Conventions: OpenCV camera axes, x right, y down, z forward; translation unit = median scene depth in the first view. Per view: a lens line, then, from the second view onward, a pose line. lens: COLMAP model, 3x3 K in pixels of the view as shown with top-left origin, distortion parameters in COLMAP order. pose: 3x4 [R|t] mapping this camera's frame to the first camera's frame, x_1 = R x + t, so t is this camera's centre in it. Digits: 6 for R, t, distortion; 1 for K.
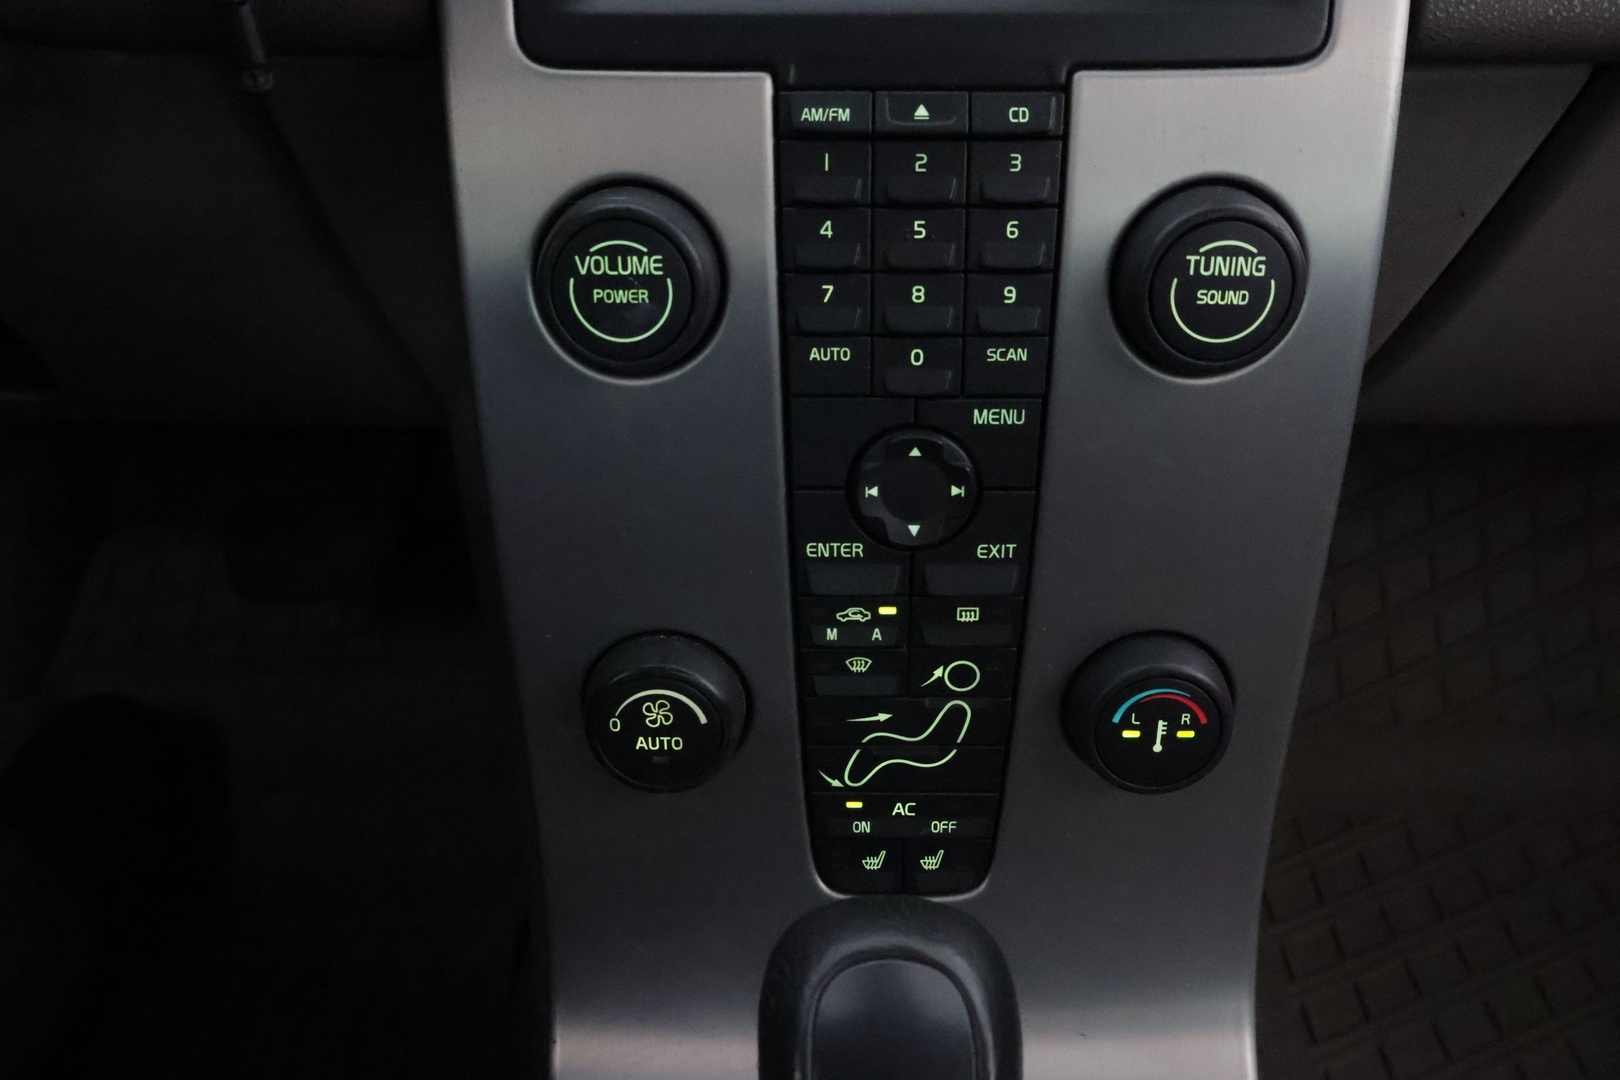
lens RADIAL K [[1364.5, 0, 812.8], [0, 1364.5, 554.2], [0, 0, 1]] dist [-0.010526, -0.004497]
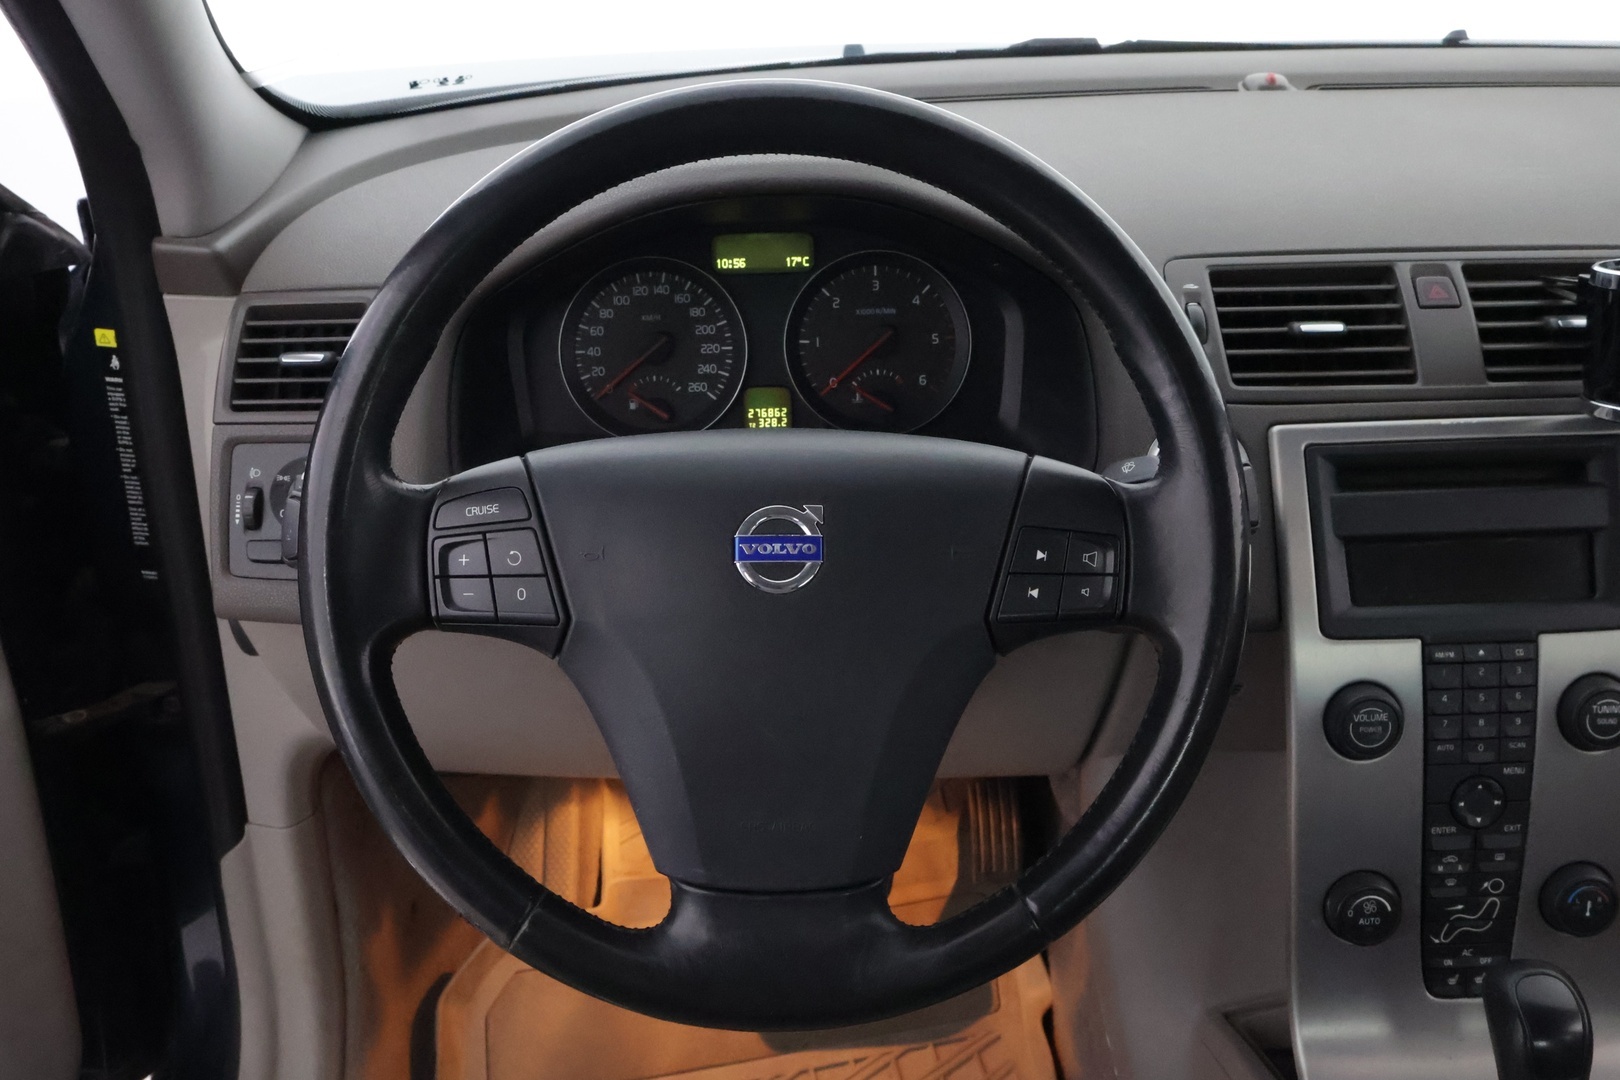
lens RADIAL K [[1786.7, 0, 813.6], [0, 1786.7, 542.3], [0, 0, 1]] dist [0.003651, 0.000000]
pose [[0.998383, -0.032137, 0.046883, -1.281595], [0.040411, 0.981361, -0.187875, 0.047823], [-0.039972, 0.189466, 0.981073, -2.202716]]
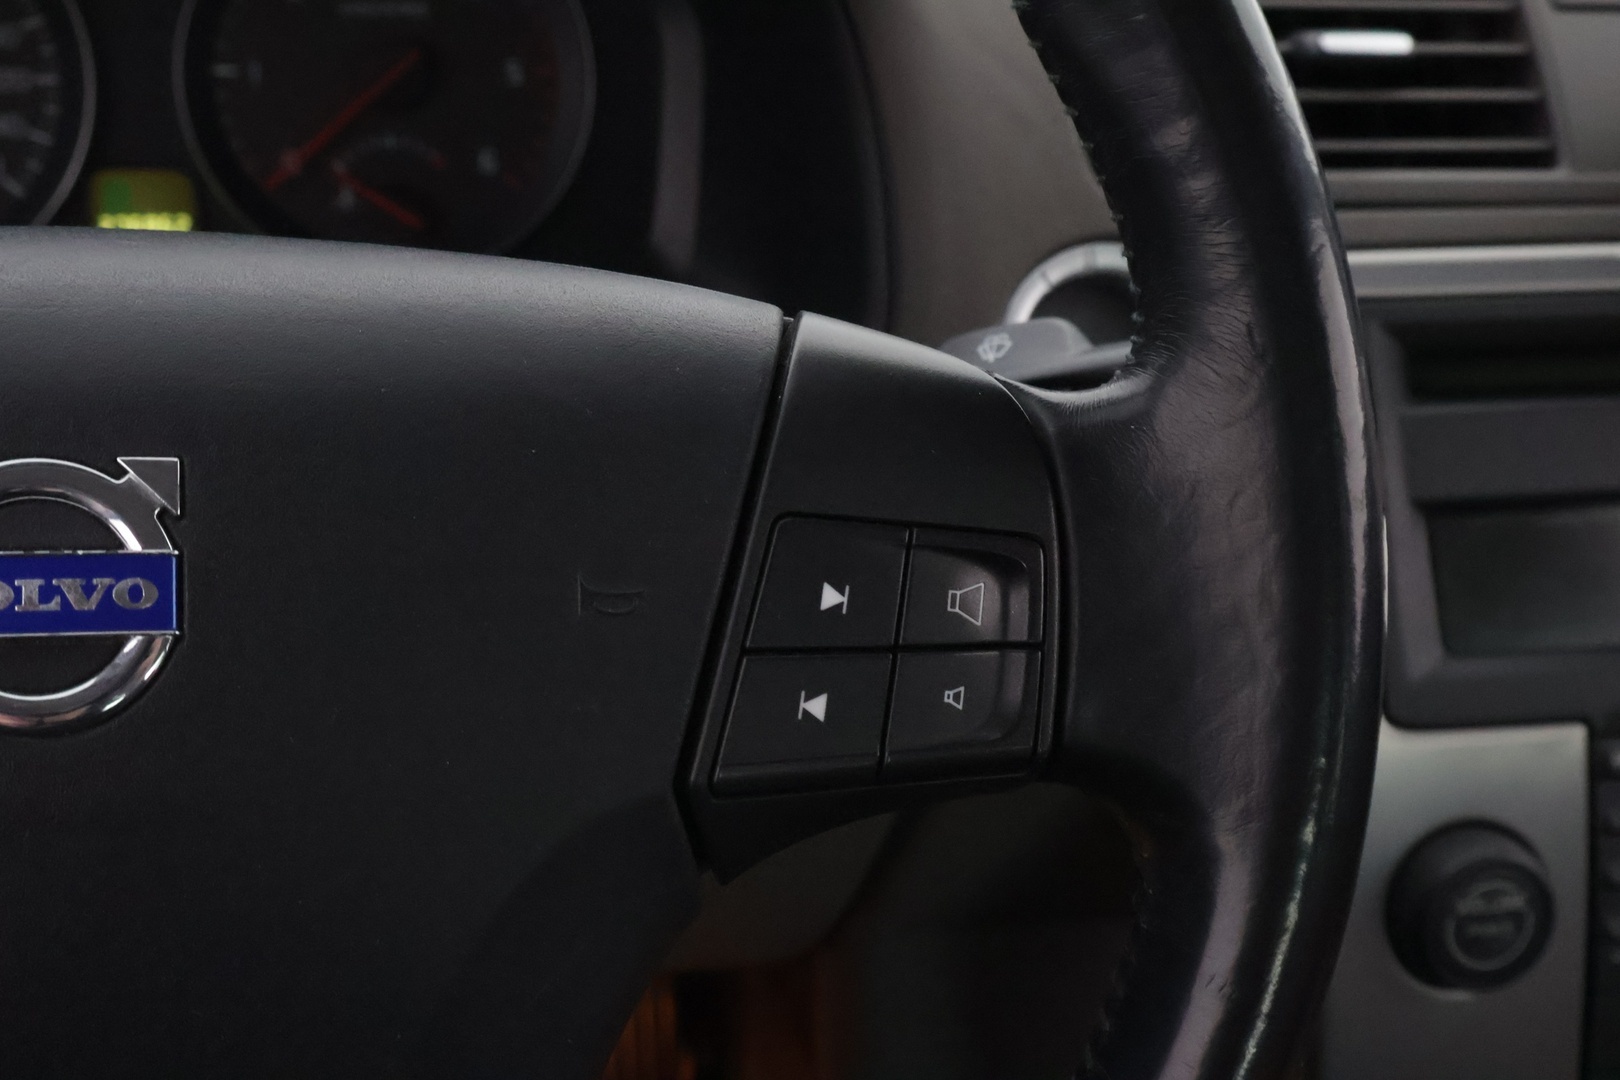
lens RADIAL K [[2355.2, 0, 816.6], [0, 2355.2, 530.6], [0, 0, 1]] dist [0.037138, 0.000000]
pose [[0.969727, -0.045218, 0.239968, -1.121173], [0.081551, 0.986254, -0.143709, -0.274651], [-0.230171, 0.158928, 0.960085, -0.796006]]
